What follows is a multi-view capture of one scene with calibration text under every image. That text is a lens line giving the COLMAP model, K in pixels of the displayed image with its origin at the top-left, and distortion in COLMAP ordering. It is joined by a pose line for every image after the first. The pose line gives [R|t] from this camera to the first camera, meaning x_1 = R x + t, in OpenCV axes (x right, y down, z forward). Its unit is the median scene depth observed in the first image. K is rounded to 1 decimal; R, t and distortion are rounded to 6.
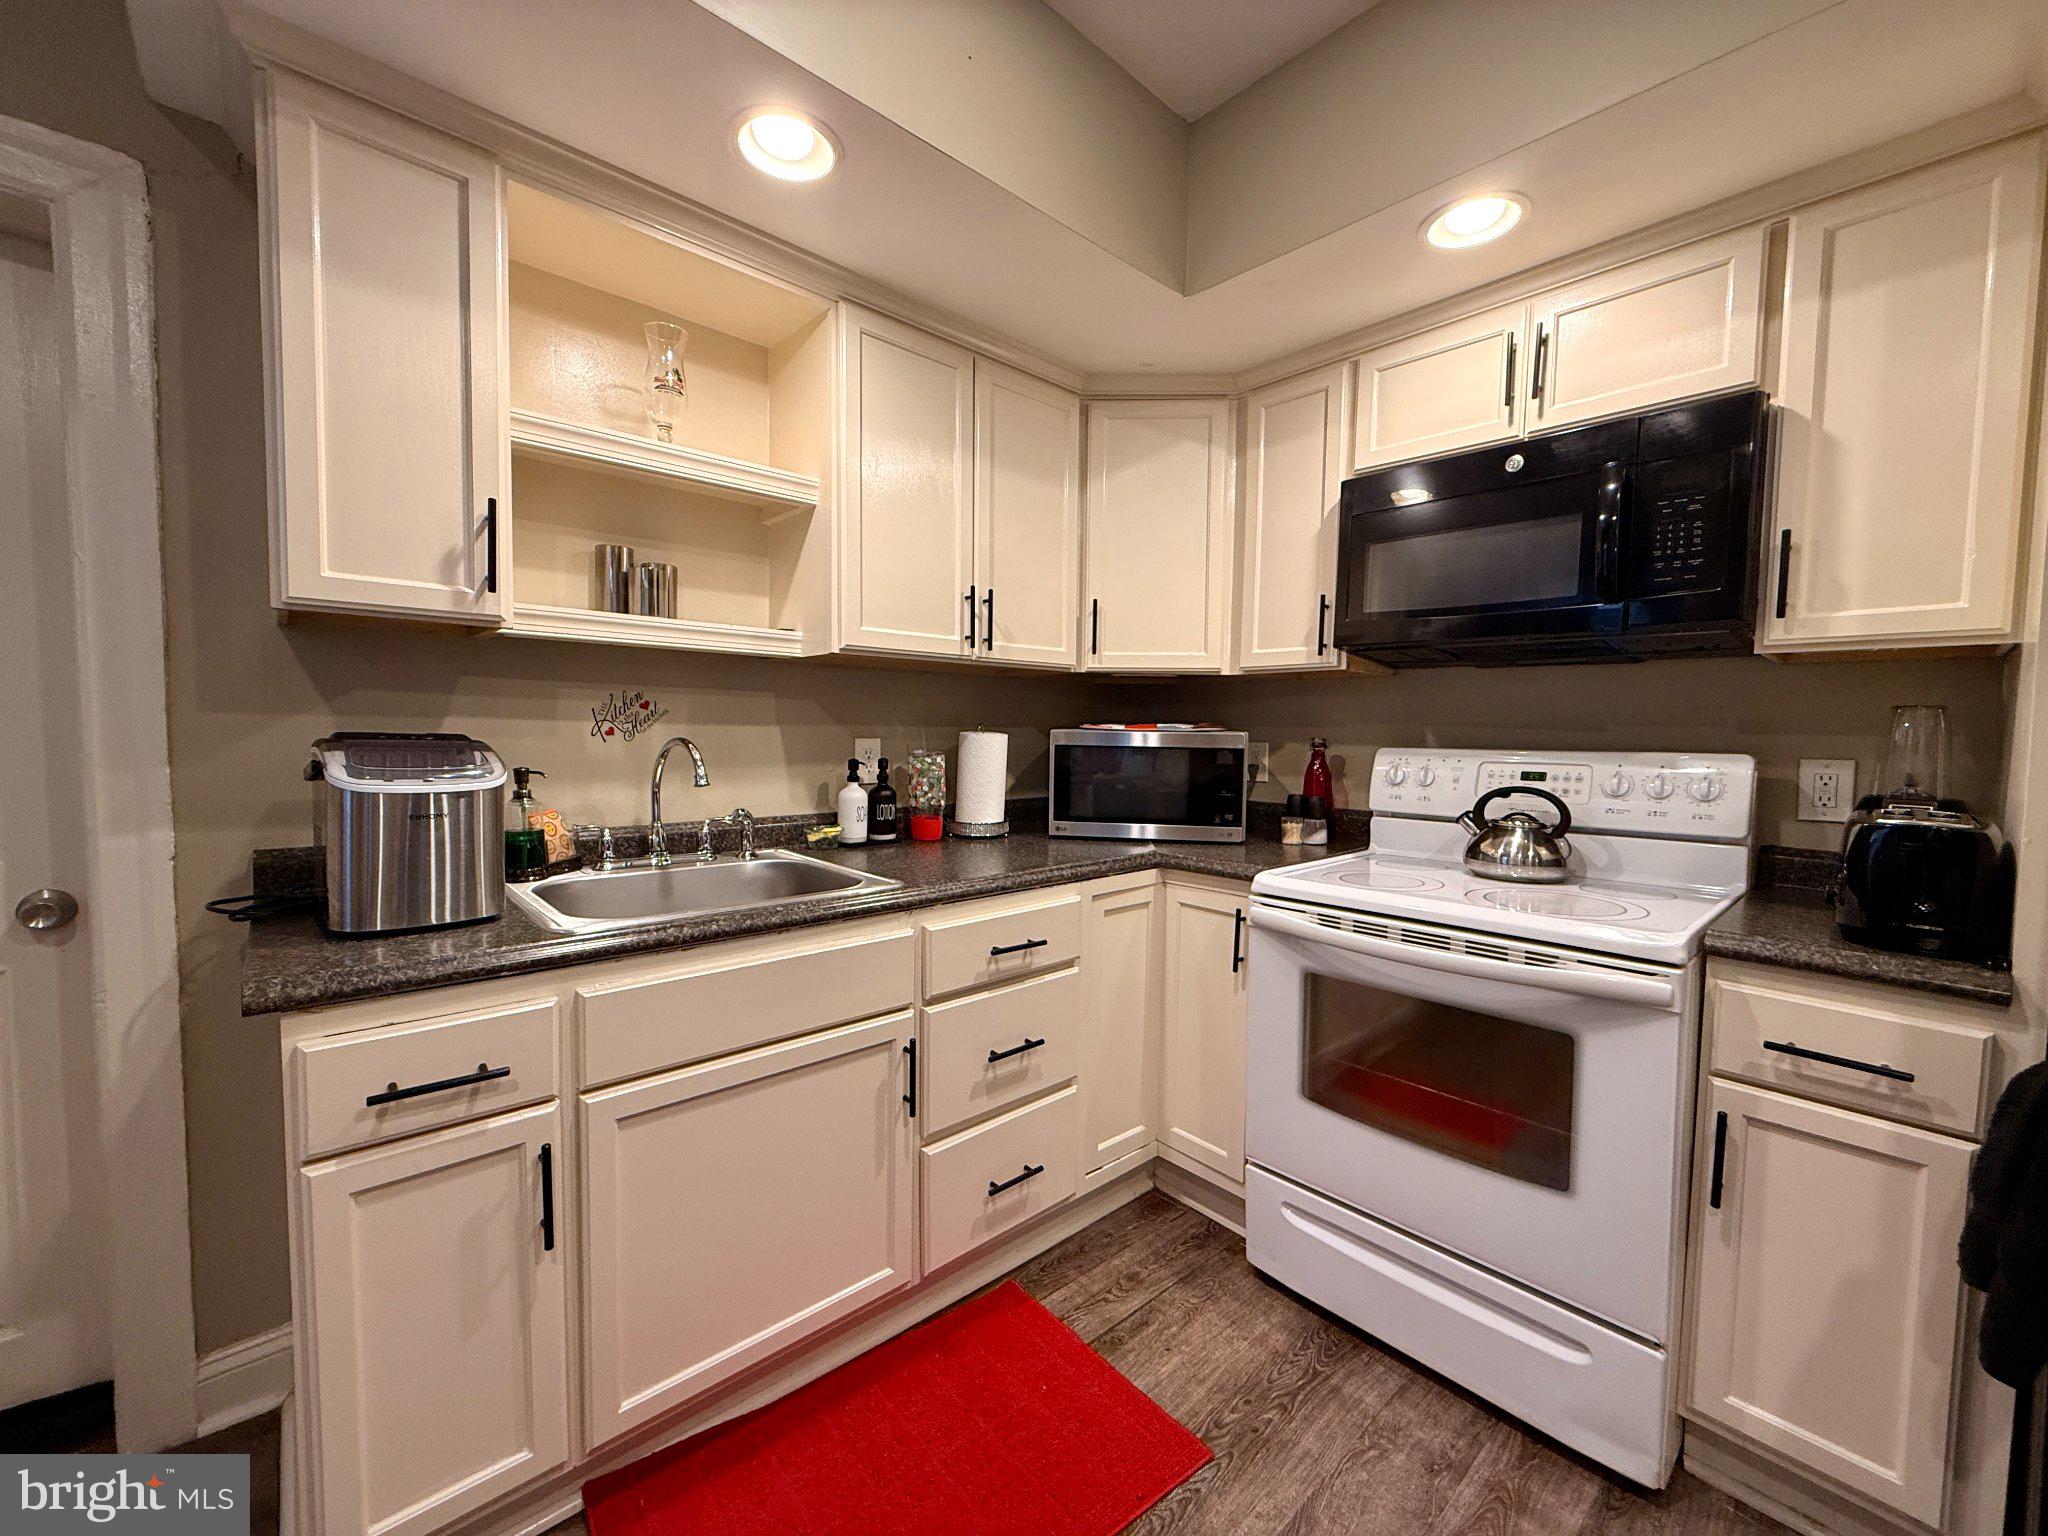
lens RADIAL K [[820.3, 0, 1032.0], [0, 820.3, 771.9], [0, 0, 1]] dist [-0.000606, 0.000408]
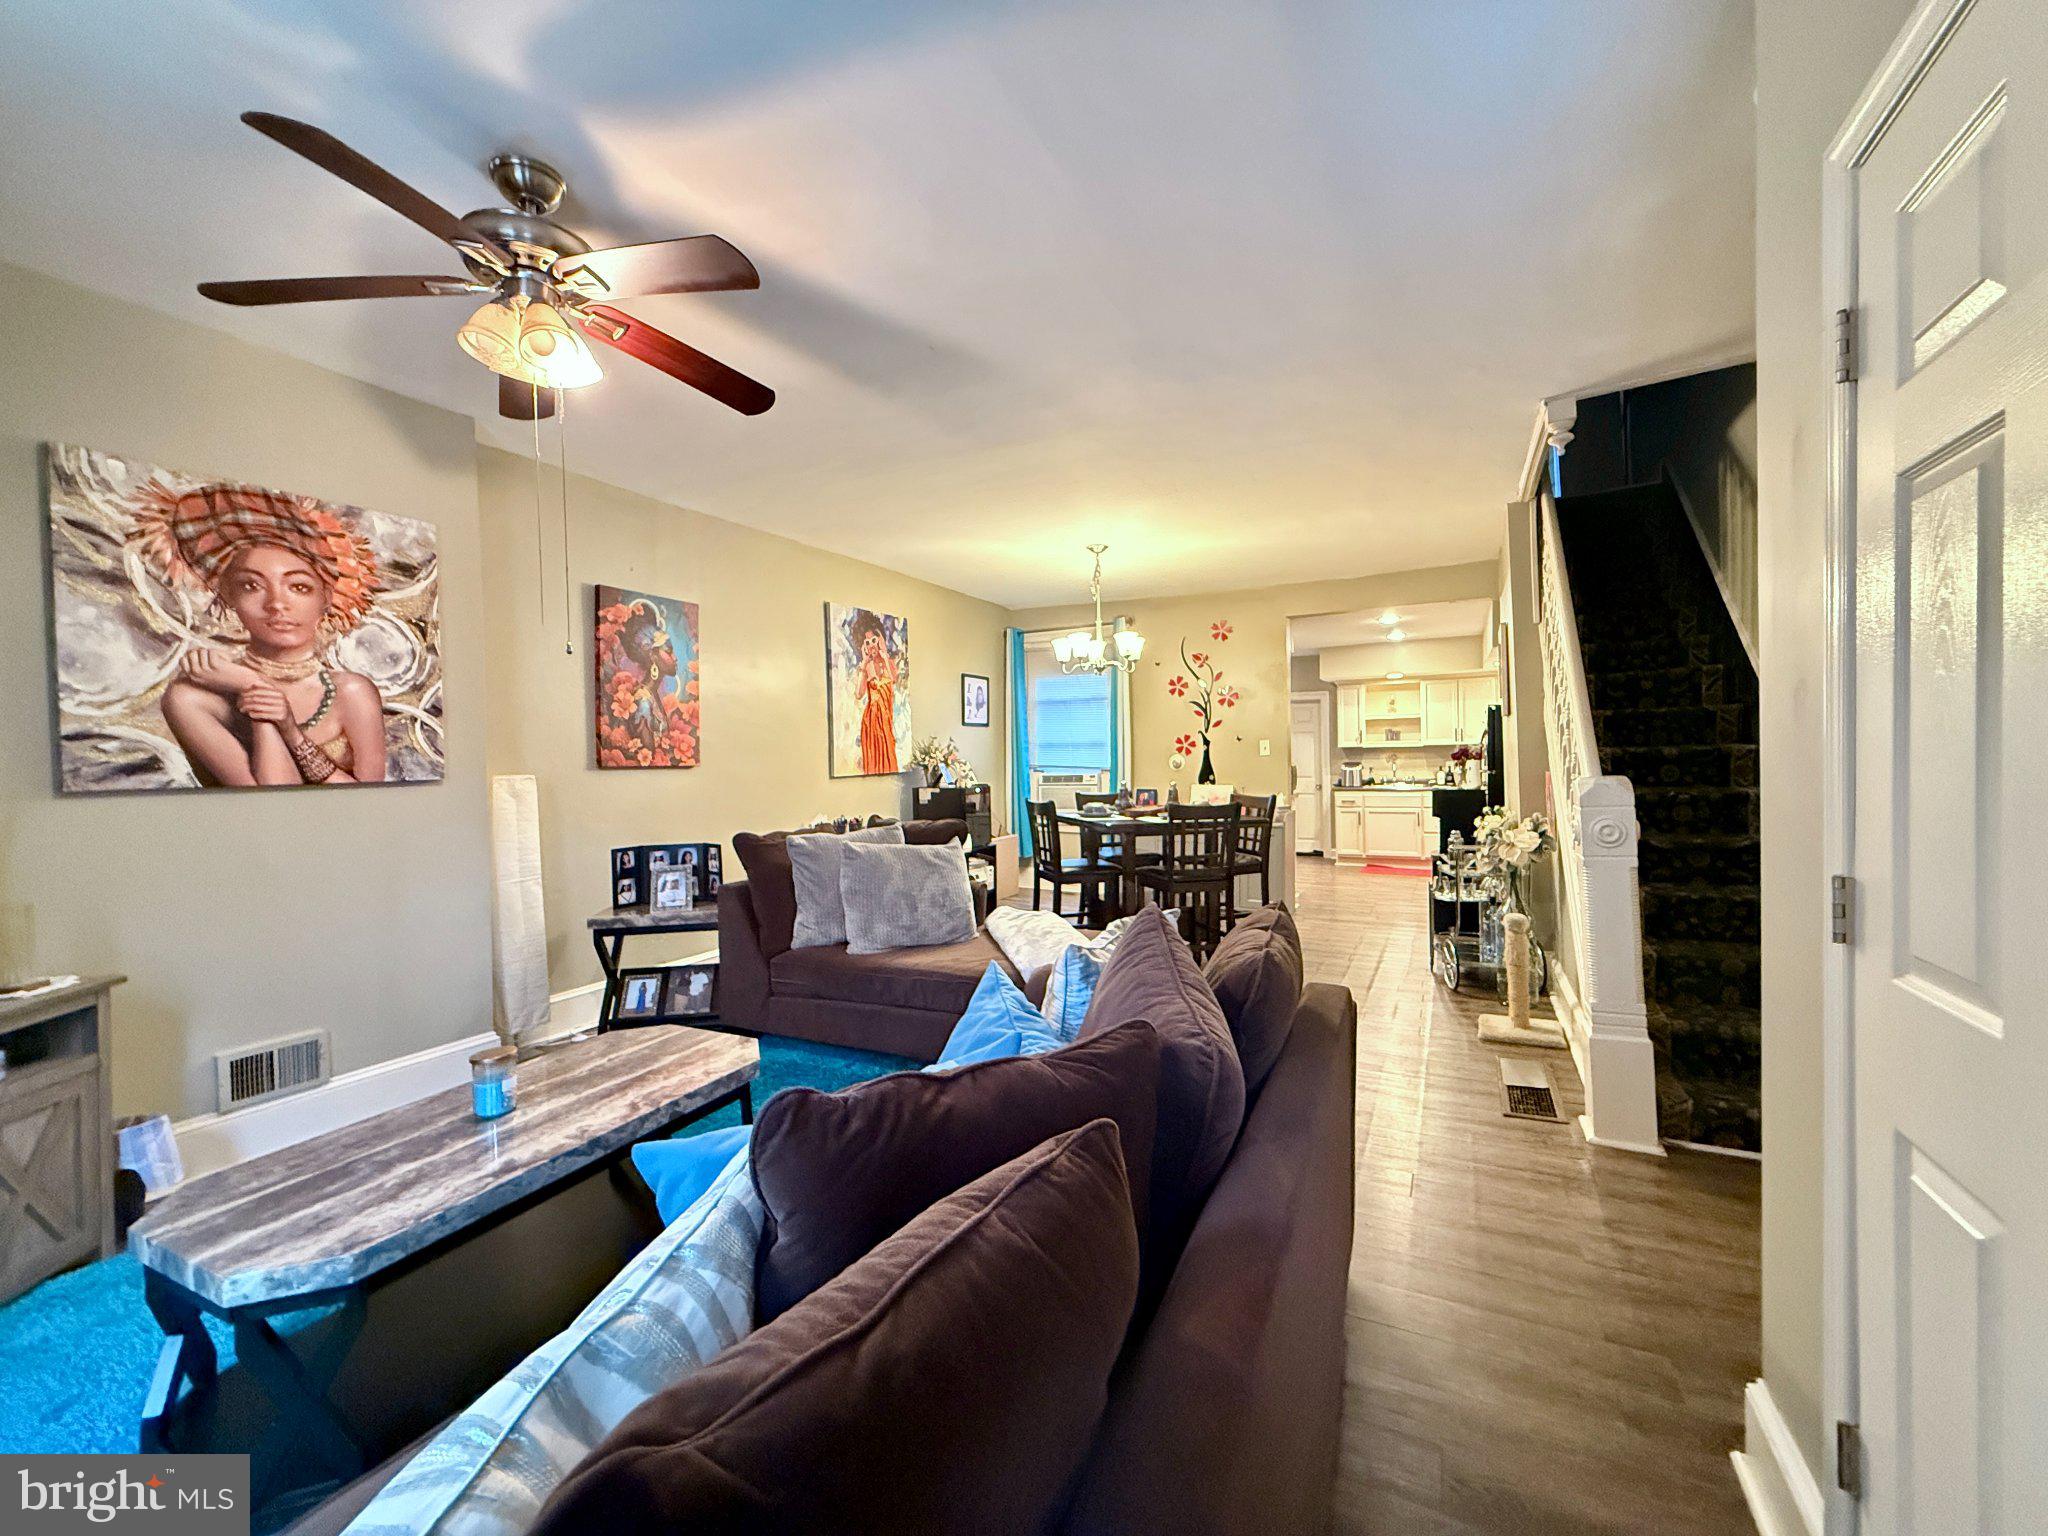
lens RADIAL K [[820.3, 0, 1019.5], [0, 820.3, 767.7], [0, 0, 1]] dist [-0.000606, 0.000408]
pose [[0.341942, -0.013573, -0.939623, 3.975839], [-0.024785, 0.999418, -0.023456, 0.189953], [0.939394, 0.031309, 0.341407, -3.346602]]
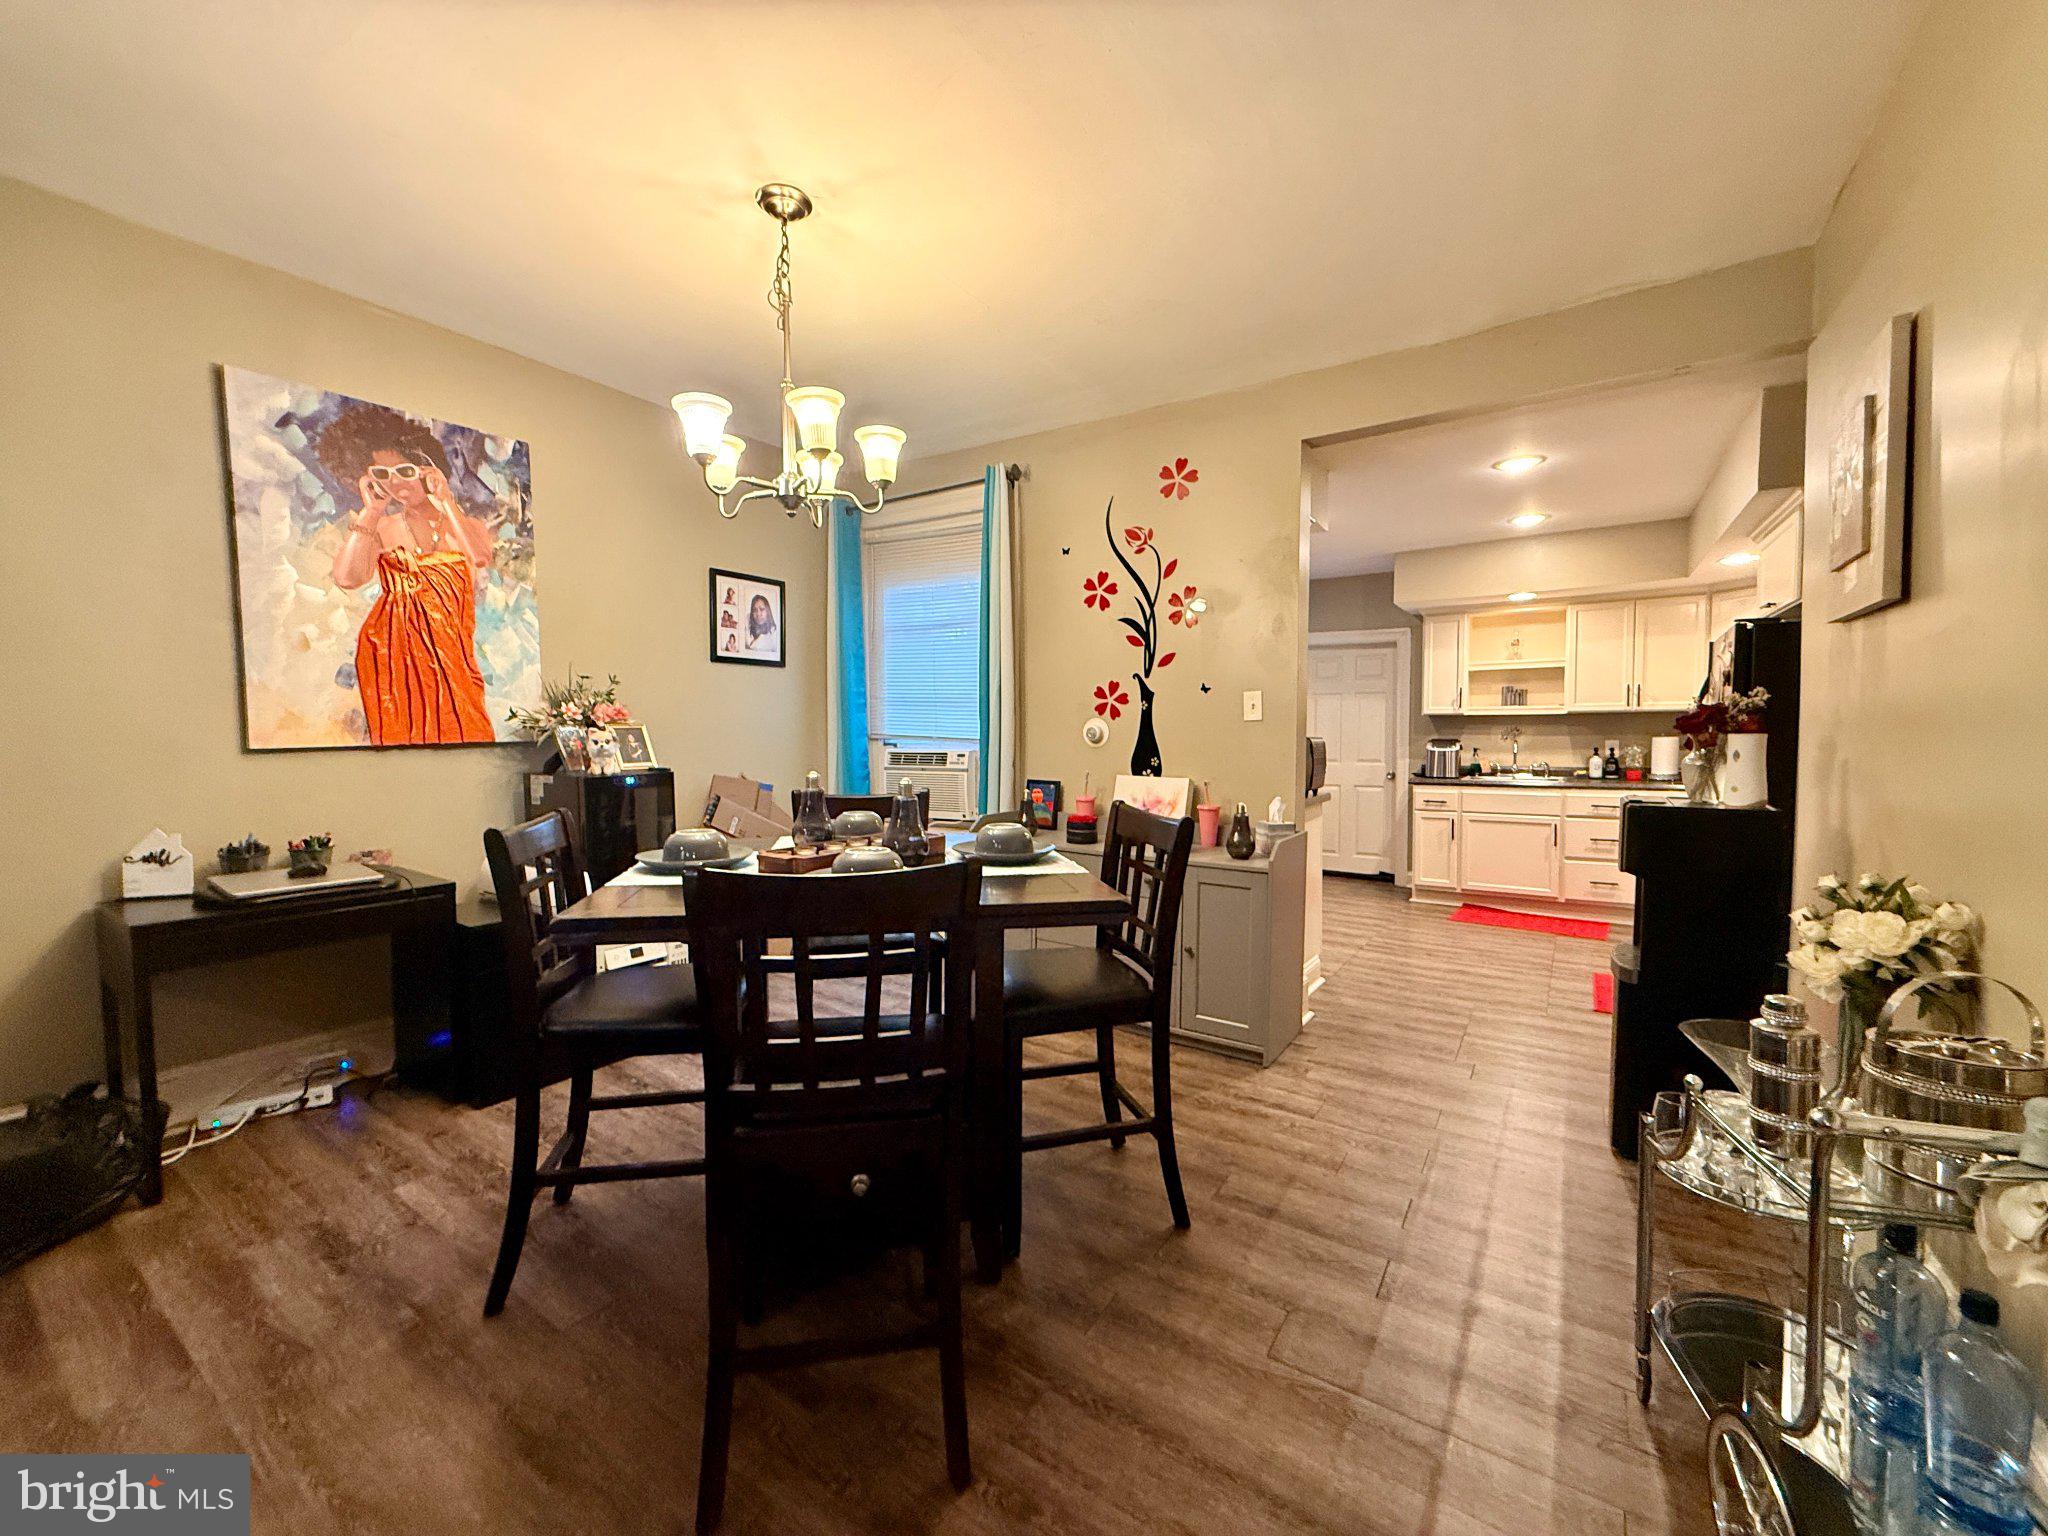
lens RADIAL K [[820.3, 0, 1015.8], [0, 820.3, 769.1], [0, 0, 1]] dist [-0.000606, 0.000408]
pose [[0.236109, 0.024303, -0.971423, 2.459679], [-0.042585, 0.998986, 0.014642, 0.121473], [0.970793, 0.037911, 0.236904, -1.898792]]
